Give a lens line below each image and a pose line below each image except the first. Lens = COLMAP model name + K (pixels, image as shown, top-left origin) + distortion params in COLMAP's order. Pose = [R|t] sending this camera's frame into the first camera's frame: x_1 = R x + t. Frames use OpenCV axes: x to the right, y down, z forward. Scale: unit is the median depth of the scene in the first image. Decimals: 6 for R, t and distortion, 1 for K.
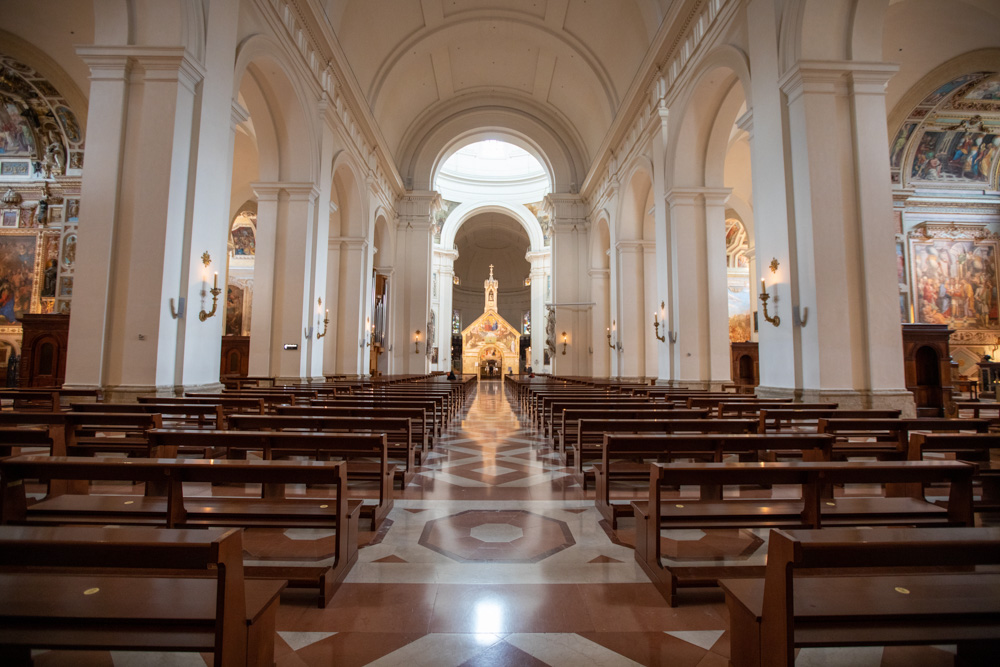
lens RADIAL K [[455.6, 0, 500.0], [0, 455.6, 333.5], [0, 0, 1]] dist [-0.057876, 0.028207]
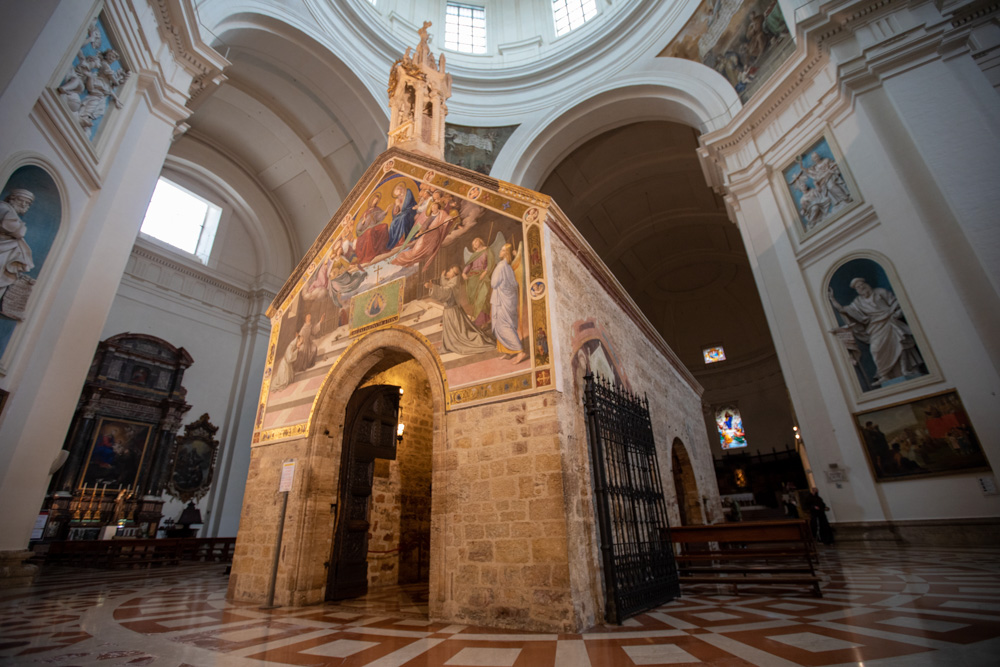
lens RADIAL K [[455.6, 0, 500.0], [0, 455.6, 333.5], [0, 0, 1]] dist [-0.057876, 0.028207]
pose [[0.834569, -0.254913, -0.488379, 0.065966], [0.081875, 0.934053, -0.347622, 0.061267], [0.544785, 0.250129, 0.800403, 0.698376]]
